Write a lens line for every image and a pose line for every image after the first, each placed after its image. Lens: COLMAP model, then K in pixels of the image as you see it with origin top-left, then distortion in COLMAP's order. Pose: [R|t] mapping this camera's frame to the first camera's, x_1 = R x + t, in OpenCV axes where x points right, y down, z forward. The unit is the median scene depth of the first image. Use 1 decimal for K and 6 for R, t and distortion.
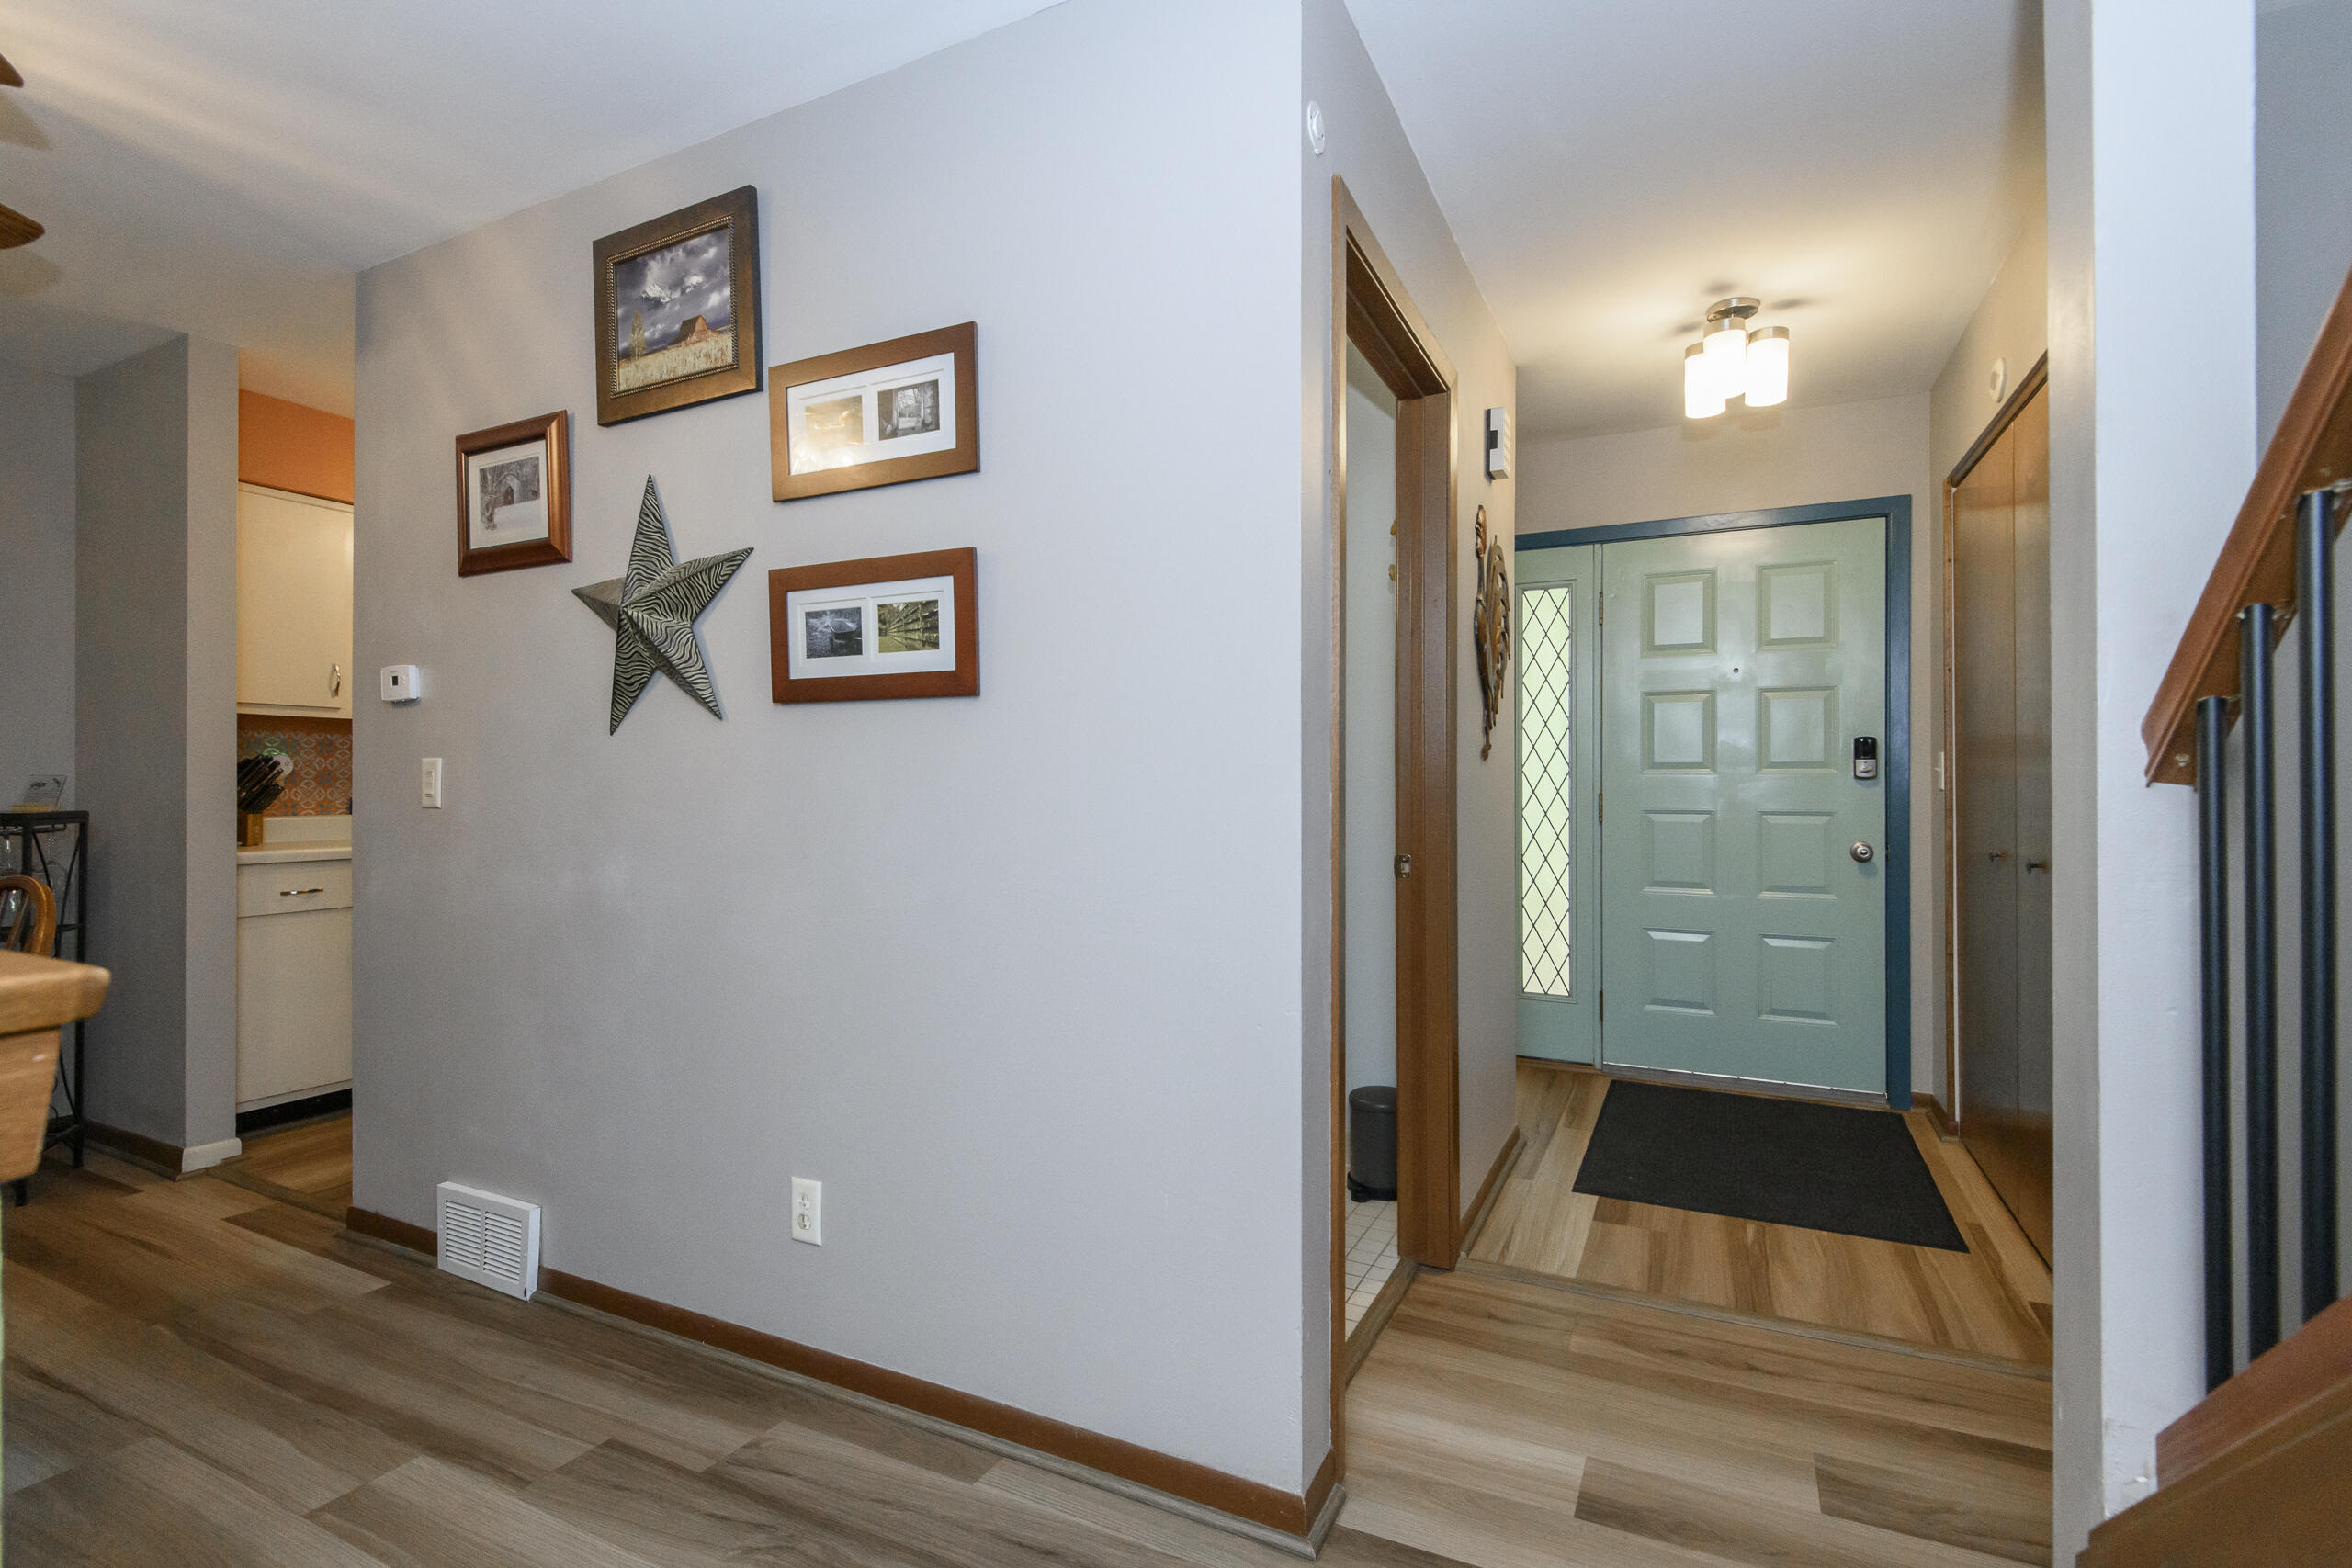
lens RADIAL K [[1076.7, 0, 1176.0], [0, 1076.7, 784.0], [0, 0, 1]] dist [0.001188, 0.000257]
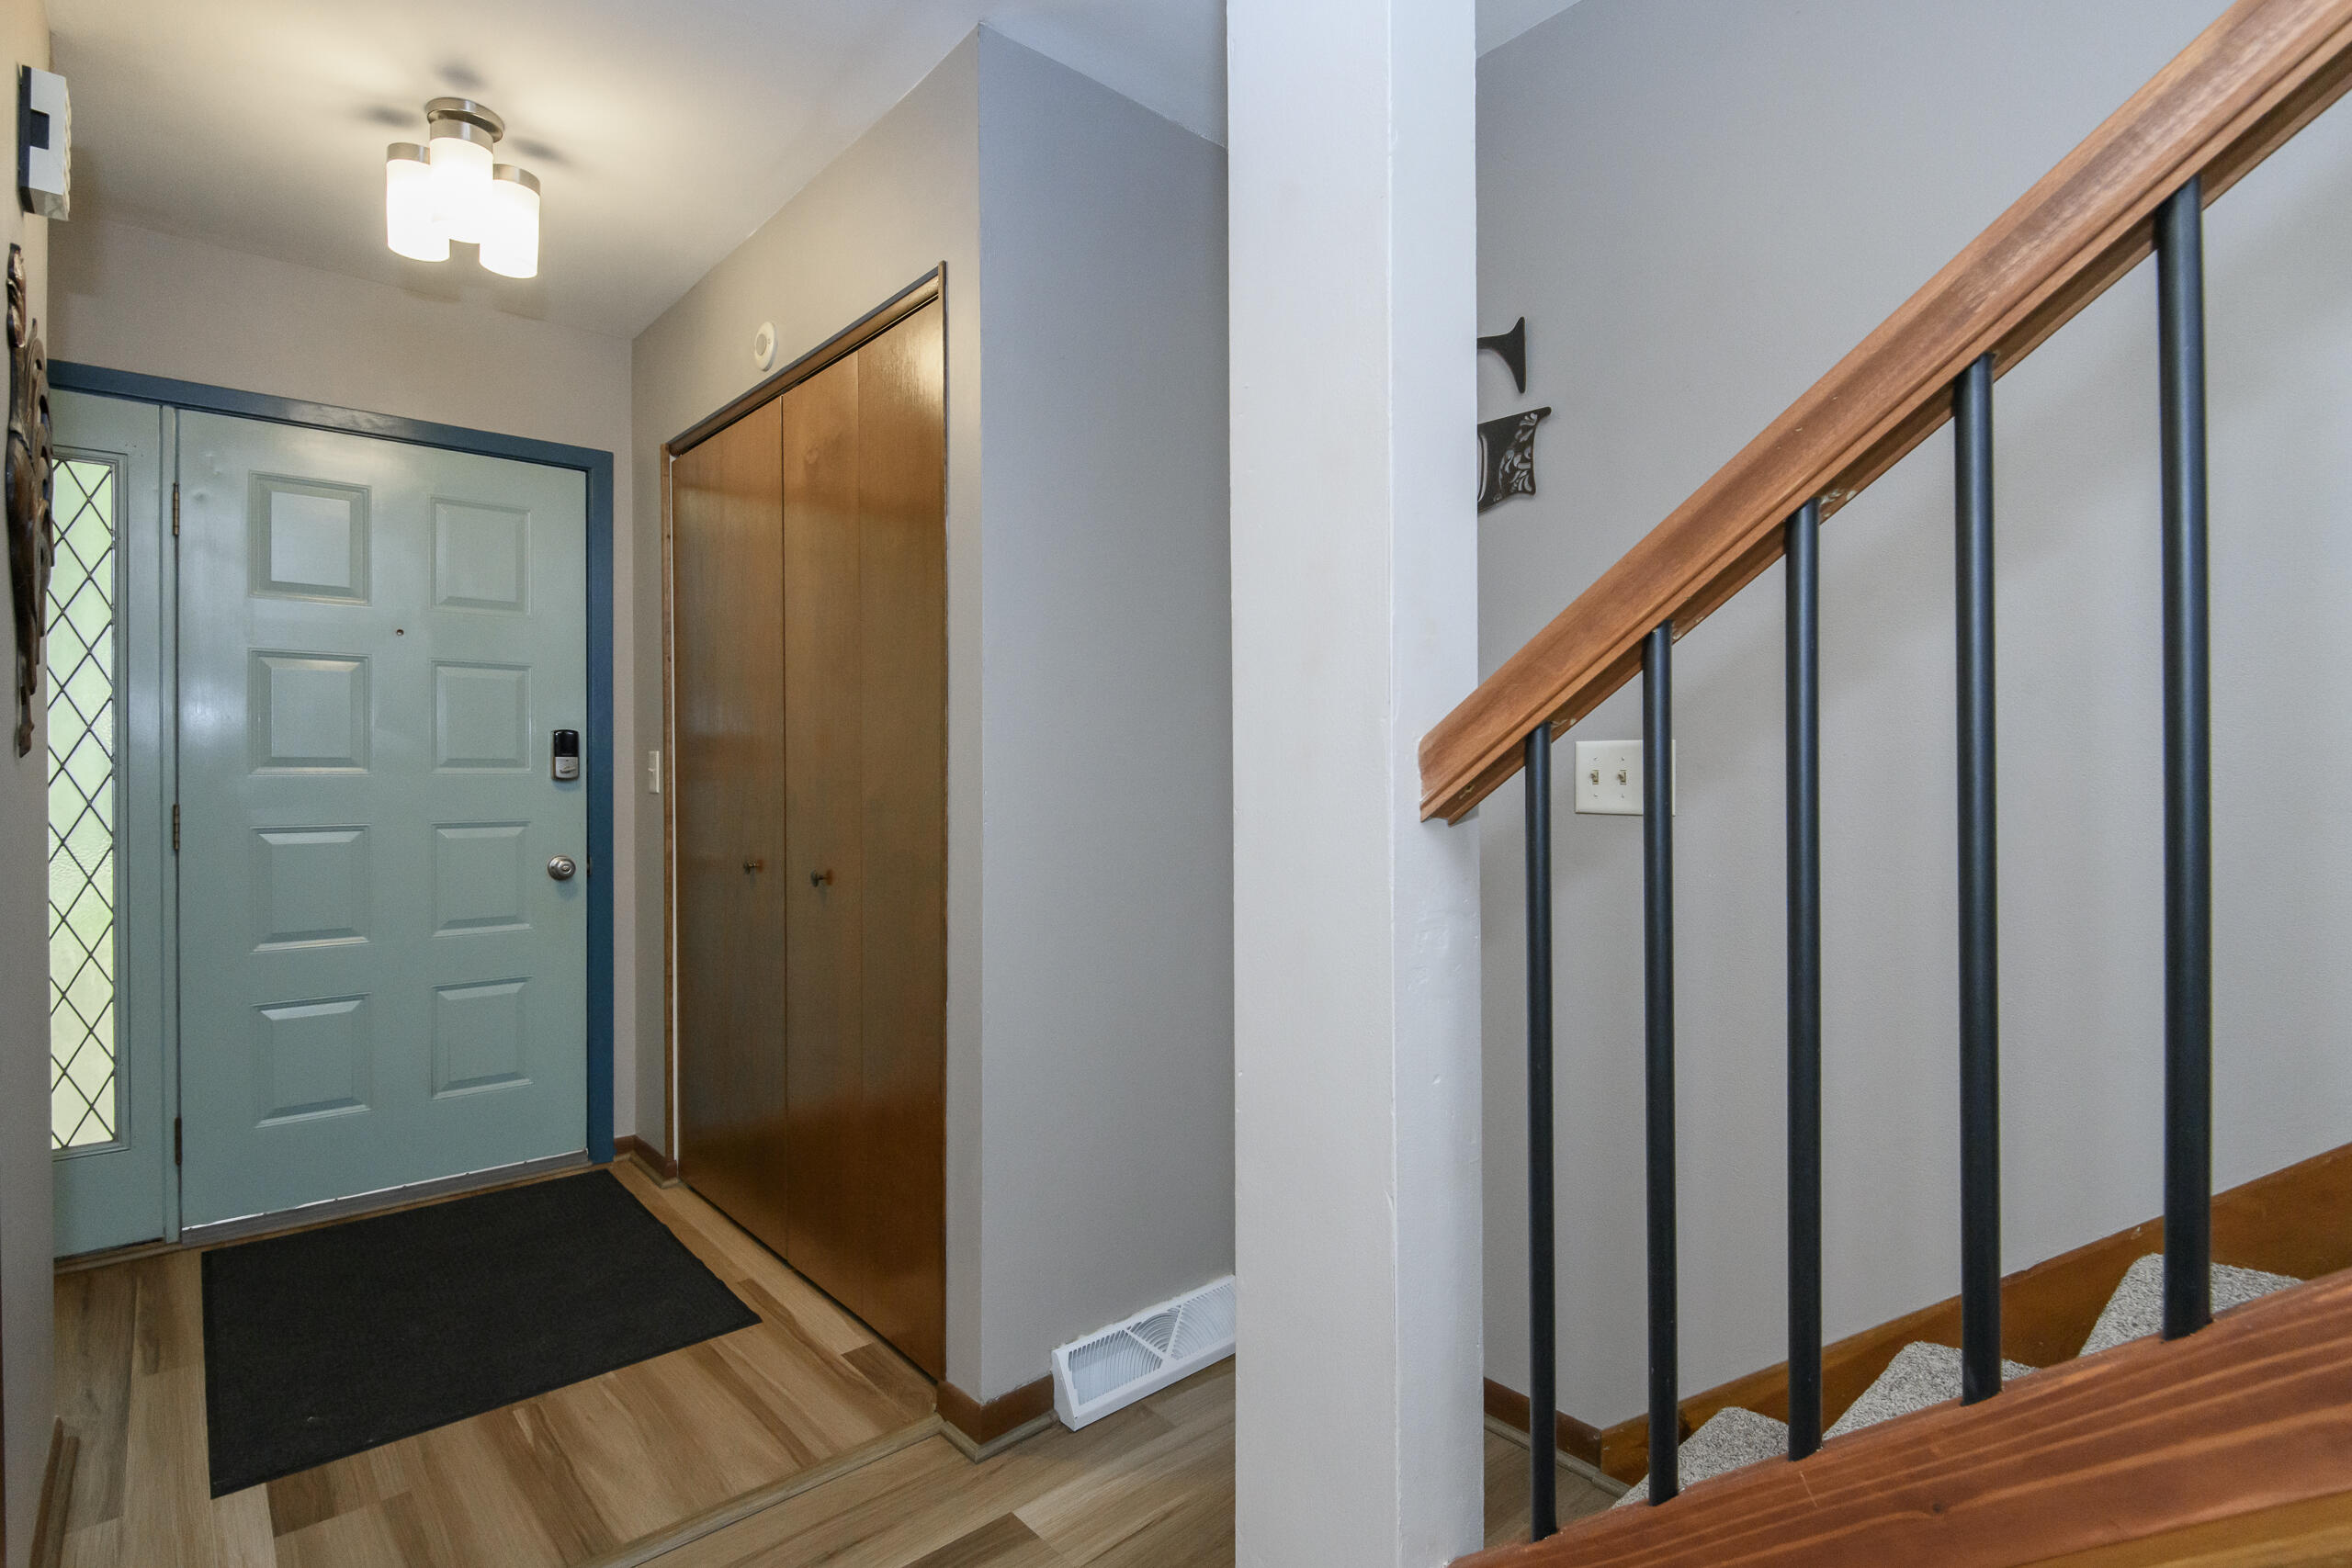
lens RADIAL K [[1138.1, 0, 1173.7], [0, 1138.1, 776.6], [0, 0, 1]] dist [0.000246, -0.006532]
pose [[0.376439, -0.004343, 0.926431, 0.000692], [0.001777, 0.999991, 0.003965, -0.011338], [-0.926440, 0.000154, 0.376443, 0.254863]]
